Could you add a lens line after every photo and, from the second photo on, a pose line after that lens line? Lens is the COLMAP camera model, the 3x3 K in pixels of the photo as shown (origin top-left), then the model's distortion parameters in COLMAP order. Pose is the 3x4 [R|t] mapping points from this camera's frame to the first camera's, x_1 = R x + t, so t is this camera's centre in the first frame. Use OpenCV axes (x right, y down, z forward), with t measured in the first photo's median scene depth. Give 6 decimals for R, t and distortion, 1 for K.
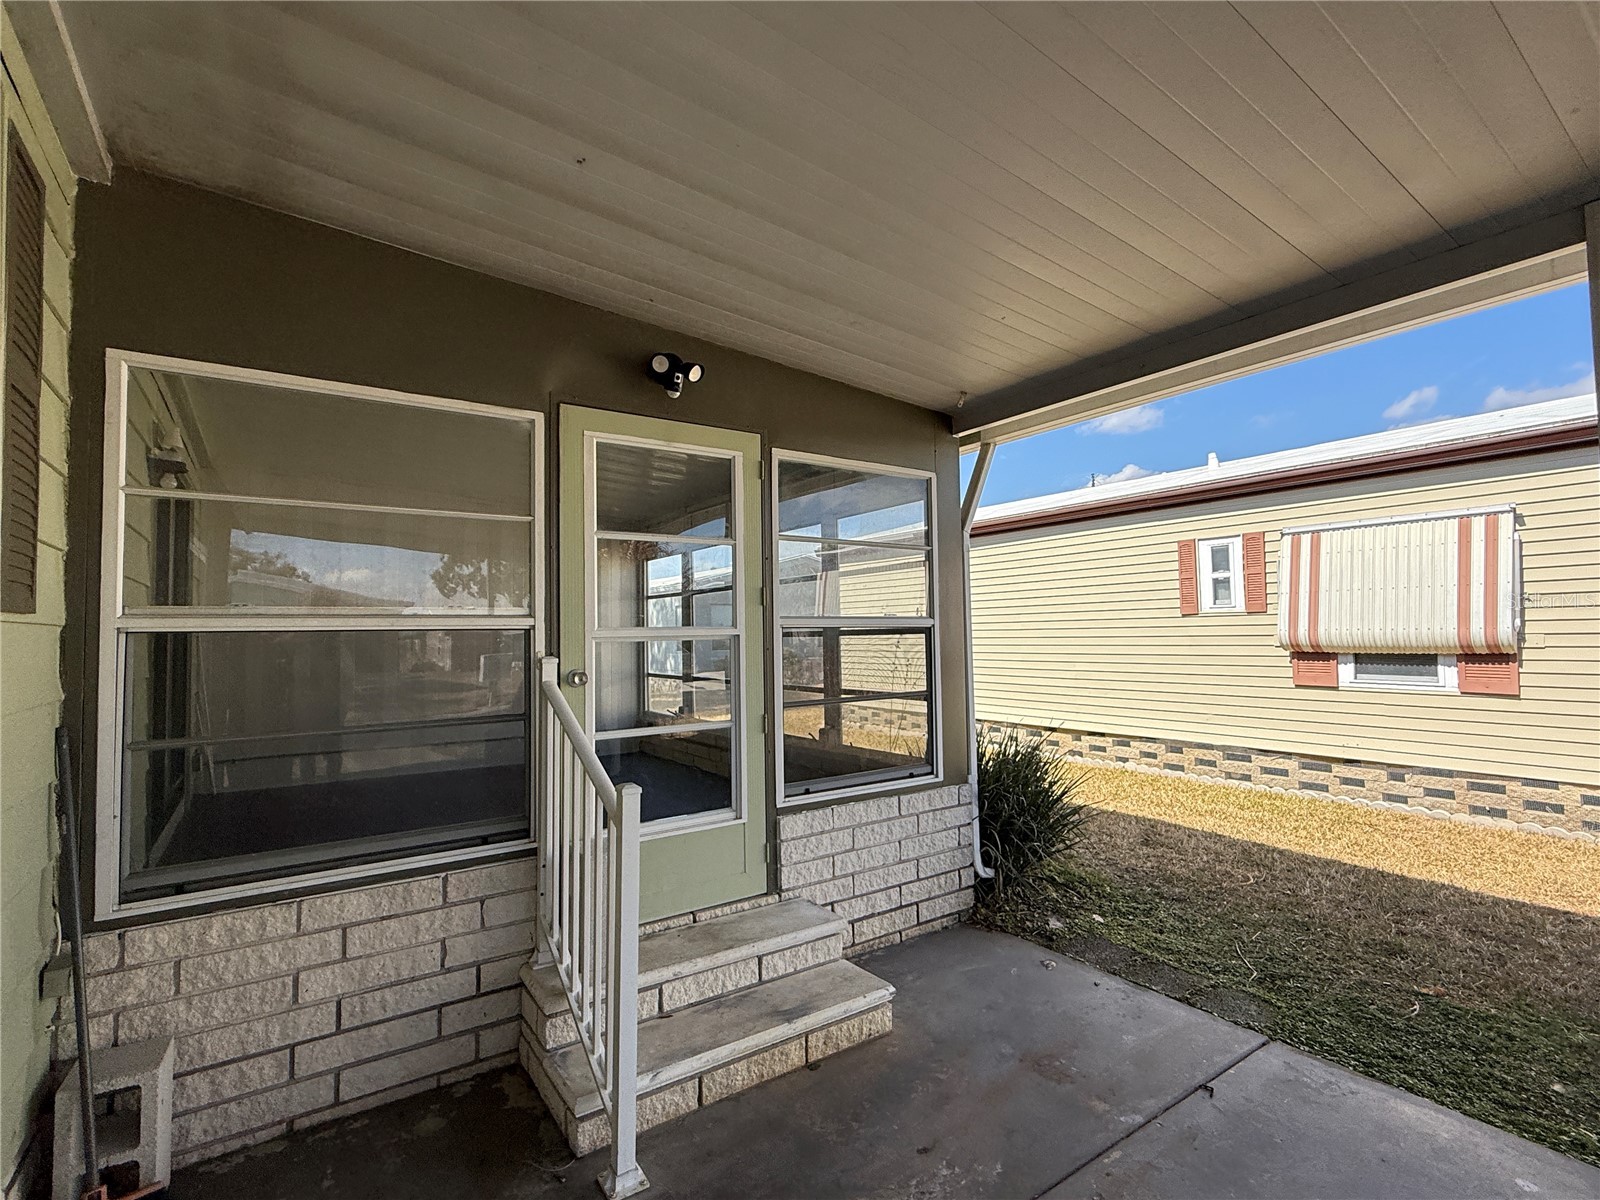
lens RADIAL K [[759.4, 0, 796.7], [0, 759.4, 597.0], [0, 0, 1]] dist [-0.002035, -0.000434]
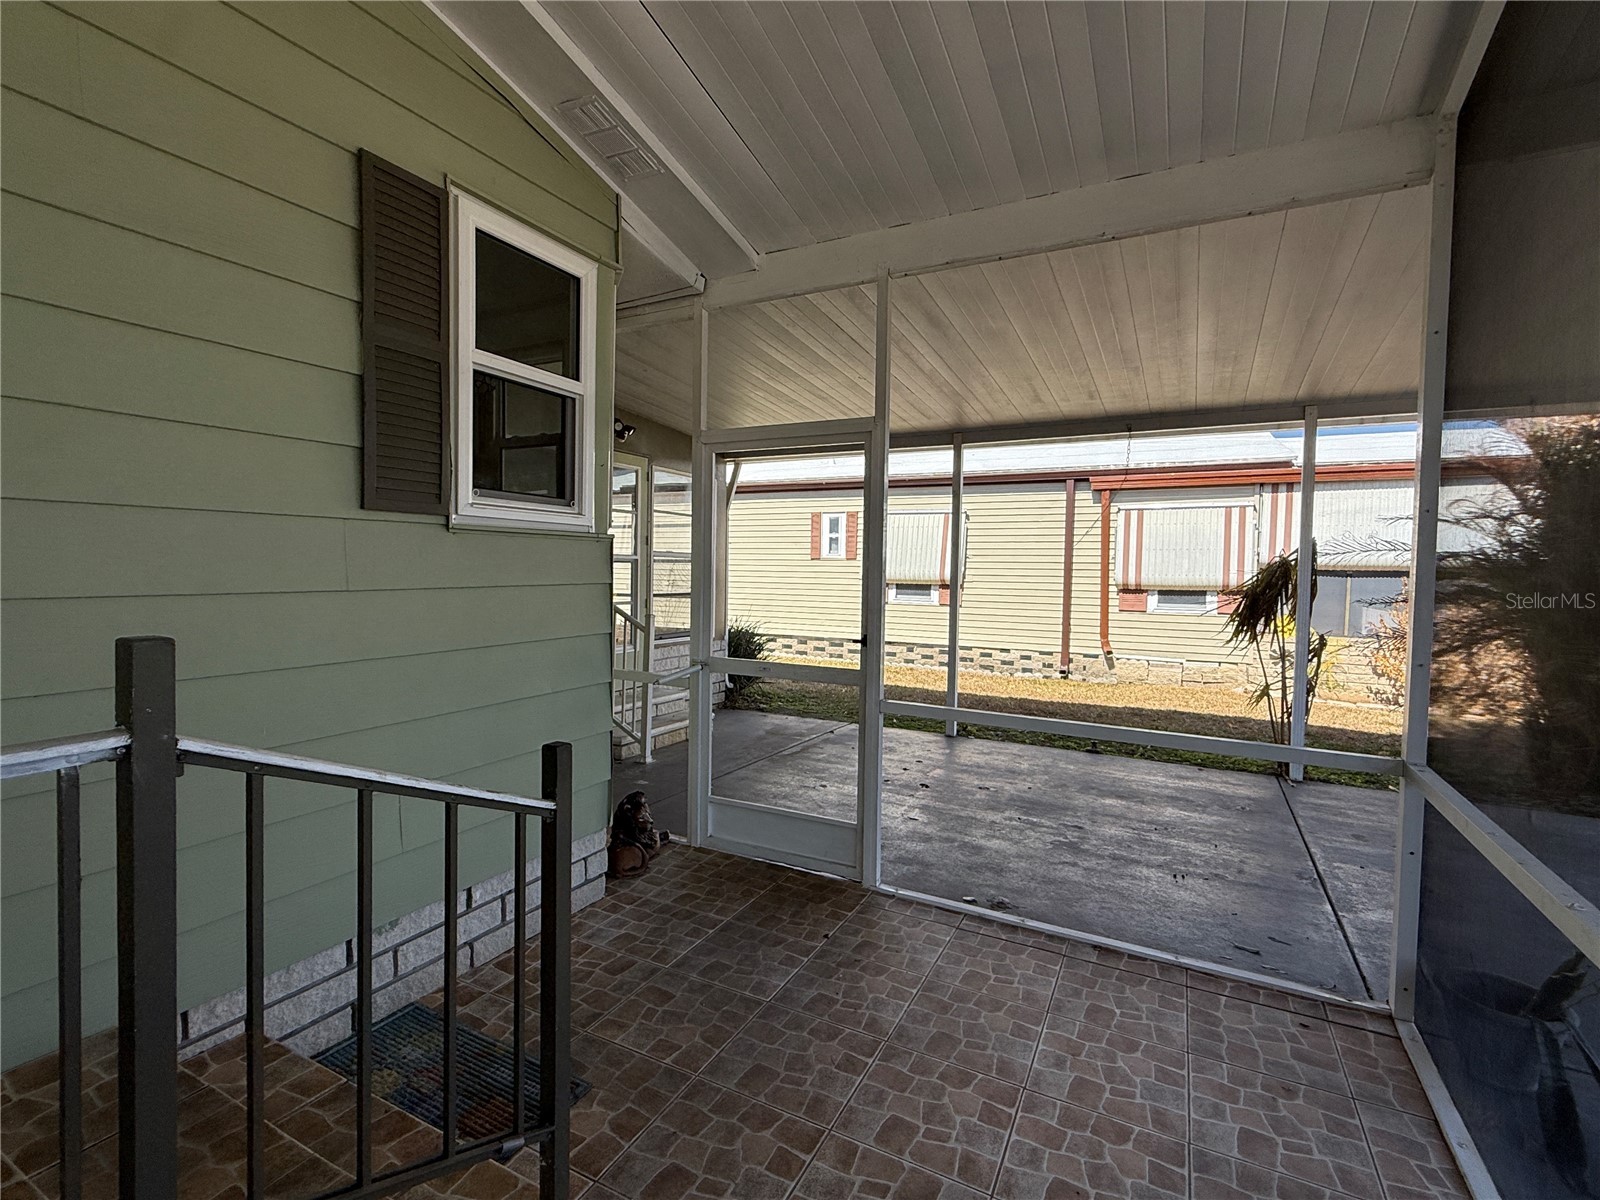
lens RADIAL K [[759.4, 0, 797.2], [0, 759.4, 599.5], [0, 0, 1]] dist [-0.002035, -0.000434]
pose [[0.885510, 0.013530, 0.464423, -0.276515], [-0.054597, 0.995681, 0.075094, -0.010114], [-0.461401, -0.091853, 0.882424, -0.432300]]
